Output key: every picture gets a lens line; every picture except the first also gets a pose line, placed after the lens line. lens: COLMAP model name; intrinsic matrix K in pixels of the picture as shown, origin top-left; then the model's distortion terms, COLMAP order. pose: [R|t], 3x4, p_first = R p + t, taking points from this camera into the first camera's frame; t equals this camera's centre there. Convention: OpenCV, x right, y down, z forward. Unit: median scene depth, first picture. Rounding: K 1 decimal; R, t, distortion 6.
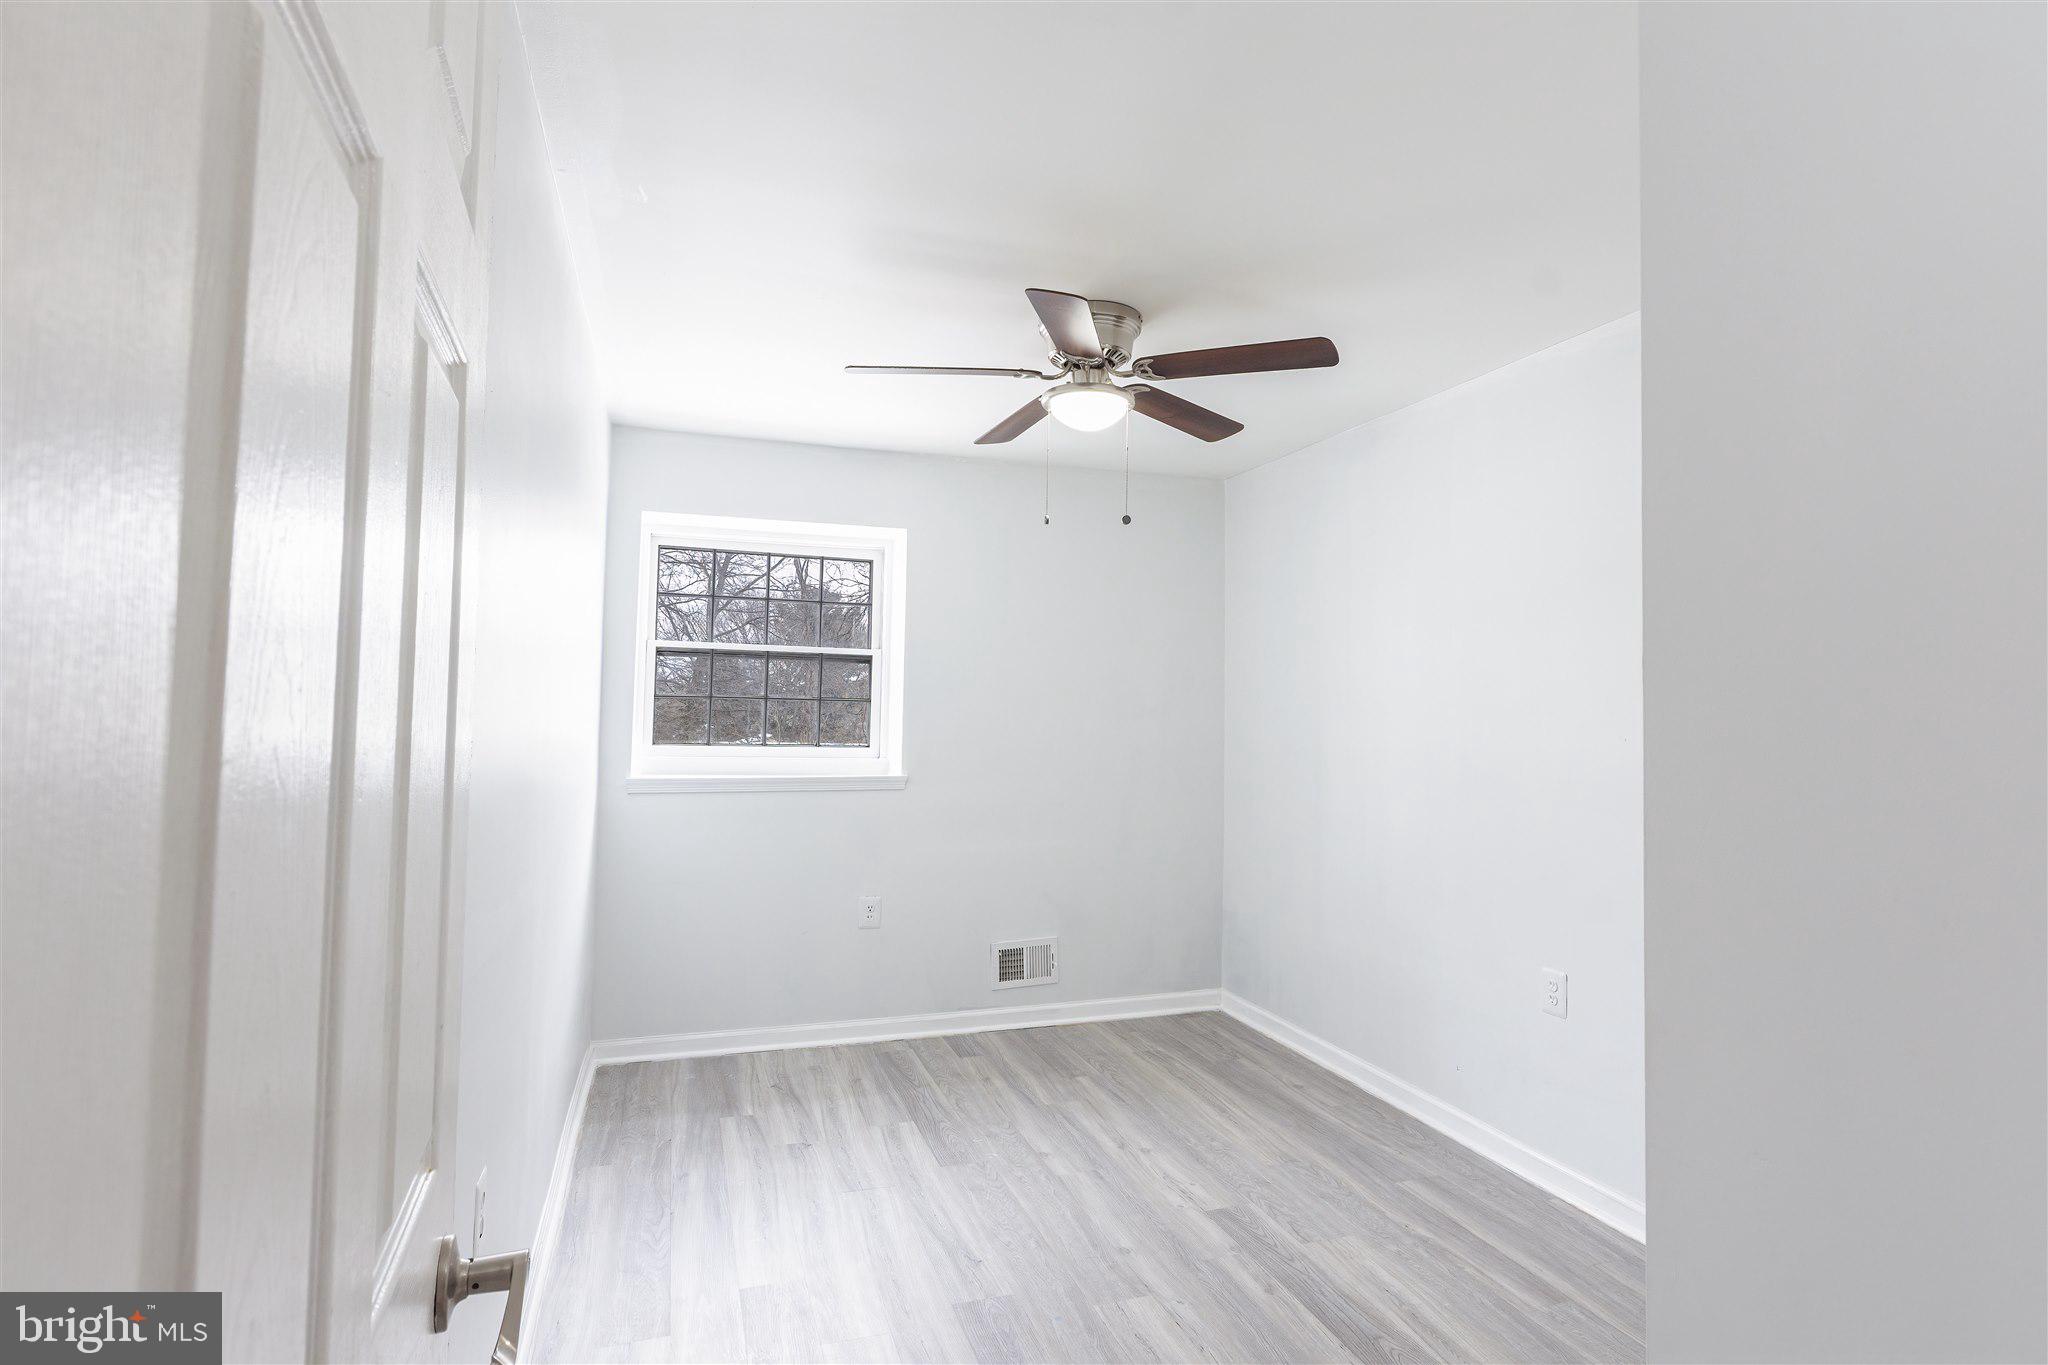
lens RADIAL K [[988.6, 0, 1024.0], [0, 988.6, 682.5], [0, 0, 1]] dist [0.015460, -0.000202]
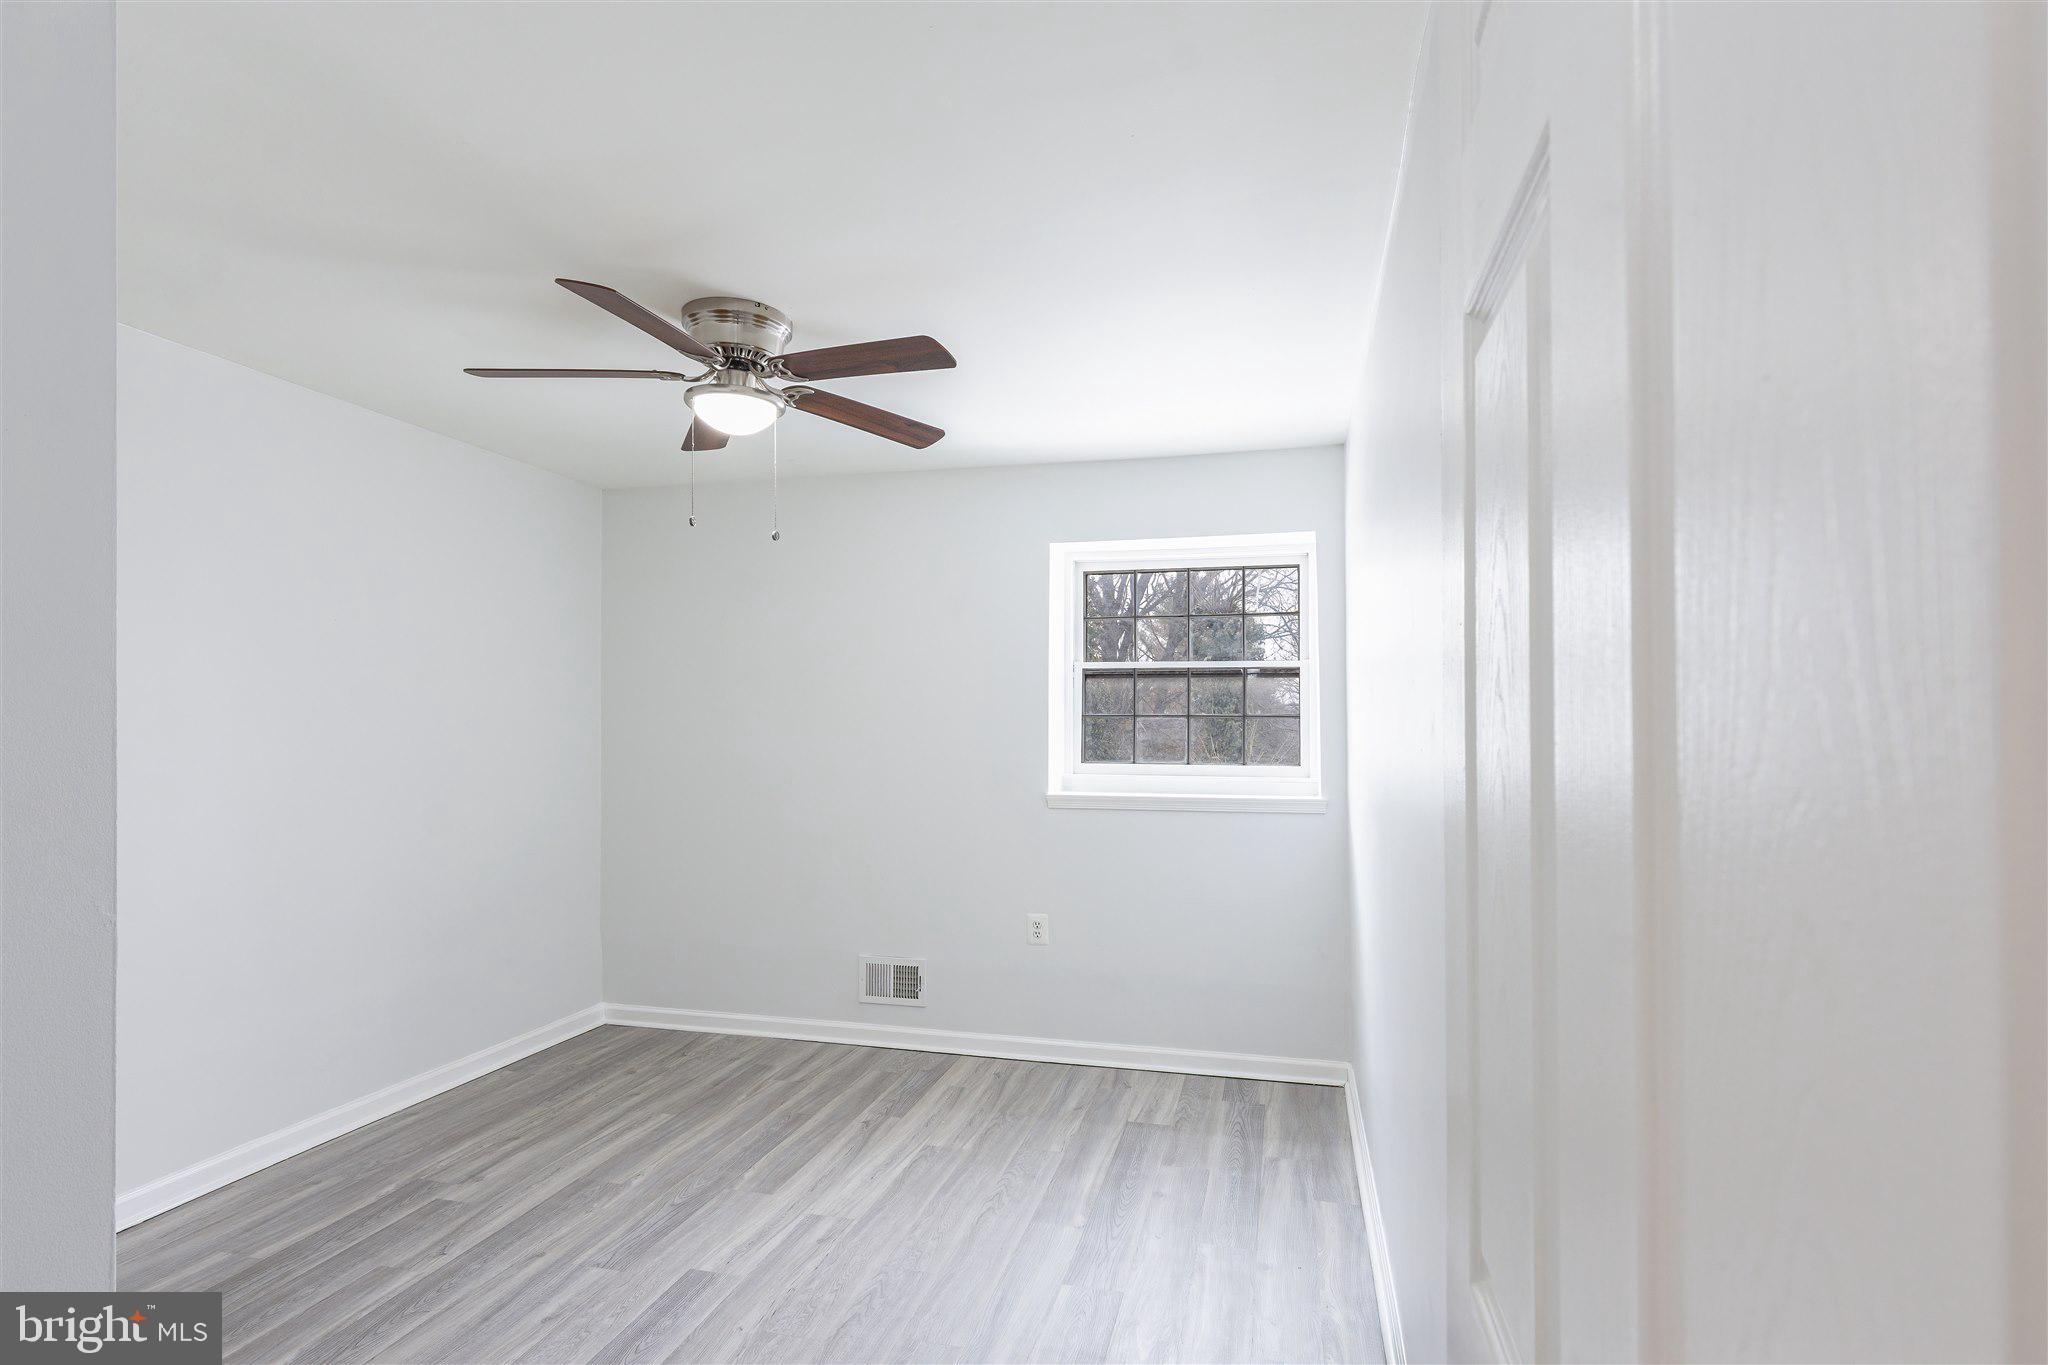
lens RADIAL K [[1028.4, 0, 1024.0], [0, 1028.4, 682.5], [0, 0, 1]] dist [0.038295, -0.000120]
pose [[0.829145, -0.038630, -0.557697, 0.188144], [0.028749, 0.999236, -0.026473, 0.005425], [0.558293, 0.005917, 0.829623, 0.062794]]
